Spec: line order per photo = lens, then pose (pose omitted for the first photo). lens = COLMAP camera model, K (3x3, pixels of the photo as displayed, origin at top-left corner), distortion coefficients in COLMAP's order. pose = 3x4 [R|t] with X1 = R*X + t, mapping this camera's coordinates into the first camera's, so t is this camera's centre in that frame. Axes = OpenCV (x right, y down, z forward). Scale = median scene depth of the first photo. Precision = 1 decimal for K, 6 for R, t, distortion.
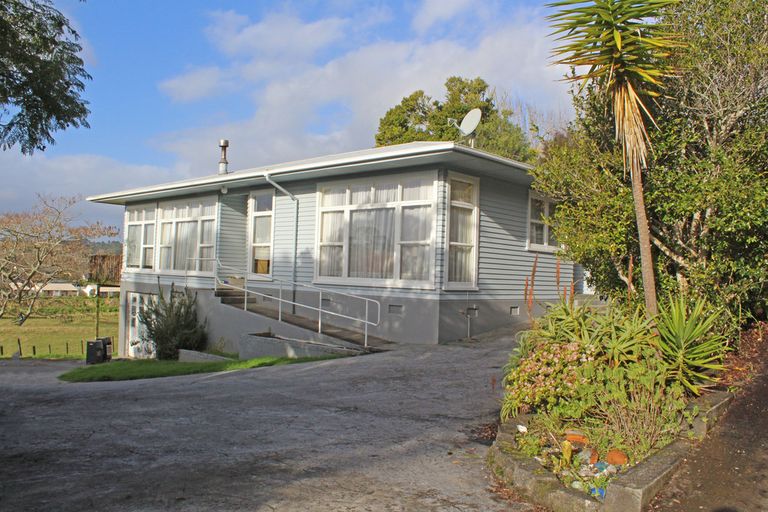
lens RADIAL K [[629.6, 0, 380.9], [0, 629.6, 256.6], [0, 0, 1]] dist [-0.161013, 0.132670]
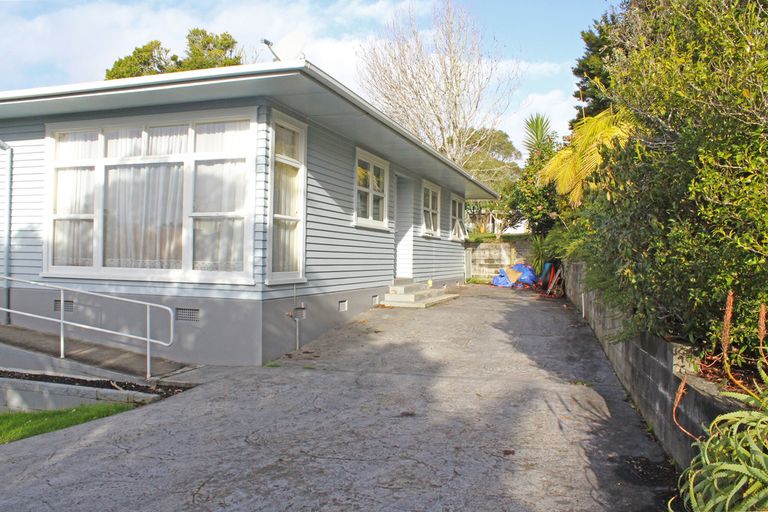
lens RADIAL K [[618.4, 0, 384.0], [0, 618.4, 256.0], [0, 0, 1]] dist [-0.108569, 0.107363]
pose [[0.901876, -0.020128, 0.431526, -0.067378], [0.003085, 0.999189, 0.040157, -0.004120], [-0.431984, -0.034885, 0.901206, 0.323619]]
